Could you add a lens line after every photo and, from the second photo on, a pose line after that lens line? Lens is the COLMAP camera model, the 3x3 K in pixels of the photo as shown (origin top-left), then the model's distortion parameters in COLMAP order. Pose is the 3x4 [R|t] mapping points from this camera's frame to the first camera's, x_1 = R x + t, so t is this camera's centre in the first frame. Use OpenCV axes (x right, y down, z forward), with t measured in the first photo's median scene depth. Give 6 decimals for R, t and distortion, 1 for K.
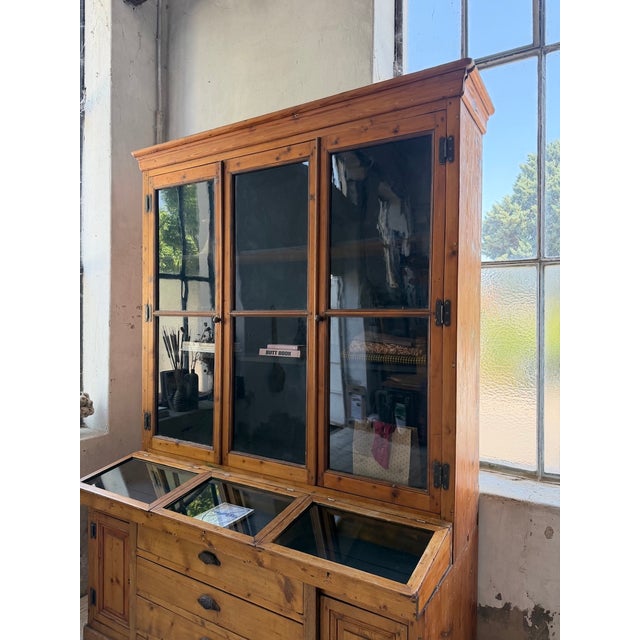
lens RADIAL K [[451.2, 0, 317.1], [0, 451.2, 320.3], [0, 0, 1]] dist [0.039164, -0.052564]
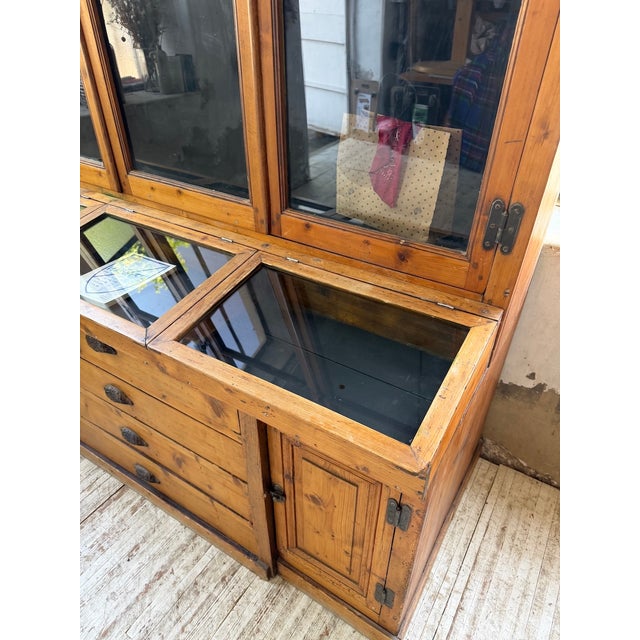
lens RADIAL K [[451.2, 0, 323.5], [0, 451.2, 321.3], [0, 0, 1]] dist [0.039164, -0.052564]
pose [[0.999970, 0.007511, -0.001751, 0.067403], [-0.005121, 0.816371, 0.577505, 0.117642], [0.005767, -0.577479, 0.816385, 0.449340]]
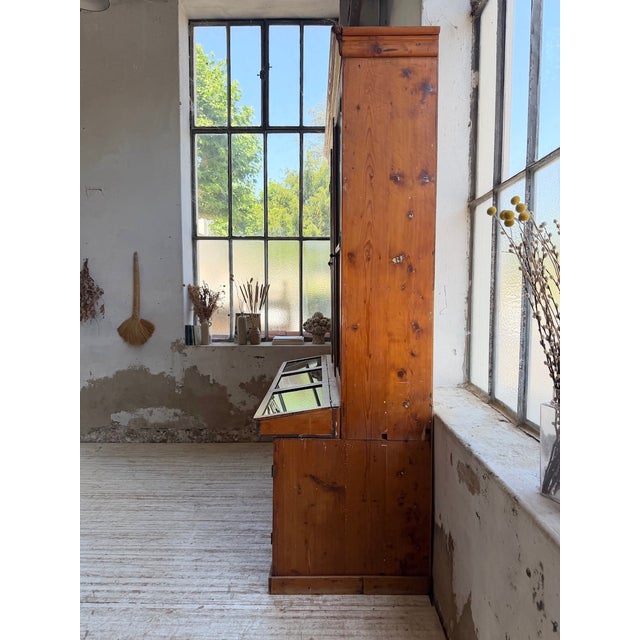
lens RADIAL K [[451.2, 0, 321.3], [0, 451.2, 320.6], [0, 0, 1]] dist [0.039164, -0.052564]
pose [[0.517607, 0.048664, -0.854233, 1.101363], [0.001292, 0.998336, 0.057655, 0.108994], [0.855617, -0.030946, 0.516683, 0.254281]]
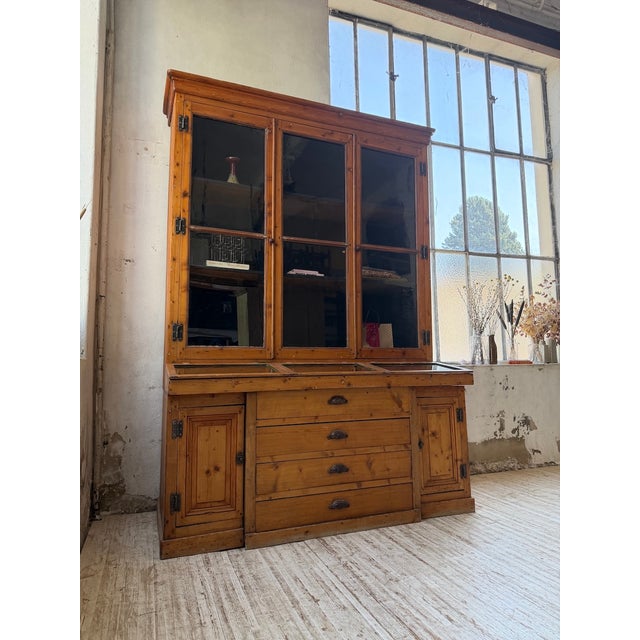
lens RADIAL K [[451.2, 0, 319.9], [0, 451.2, 322.6], [0, 0, 1]] dist [0.039164, -0.052564]
pose [[0.607882, 0.071065, 0.790841, -1.210568], [0.016558, 0.994636, -0.102106, 0.384275], [-0.793855, 0.075163, 0.603445, 0.193342]]
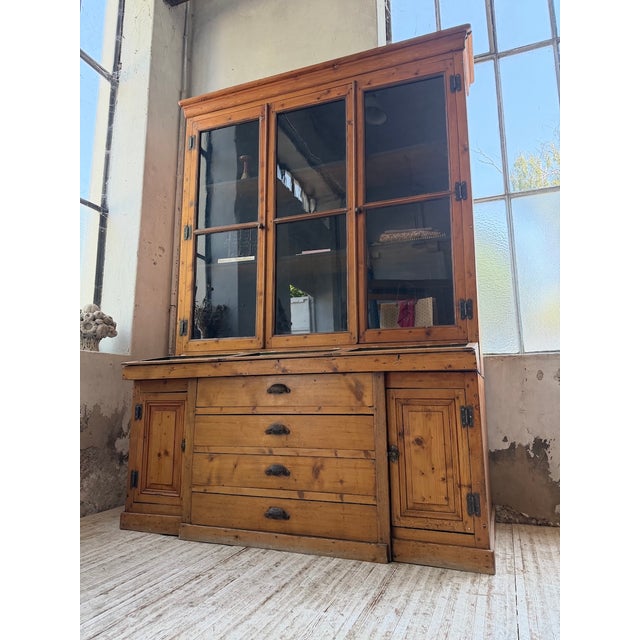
lens RADIAL K [[451.2, 0, 322.3], [0, 451.2, 318.1], [0, 0, 1]] dist [0.039164, -0.052564]
pose [[0.983082, 0.019857, 0.182084, -0.305366], [0.011961, 0.985024, -0.171999, 0.487472], [-0.182772, 0.171268, 0.968123, -0.143083]]
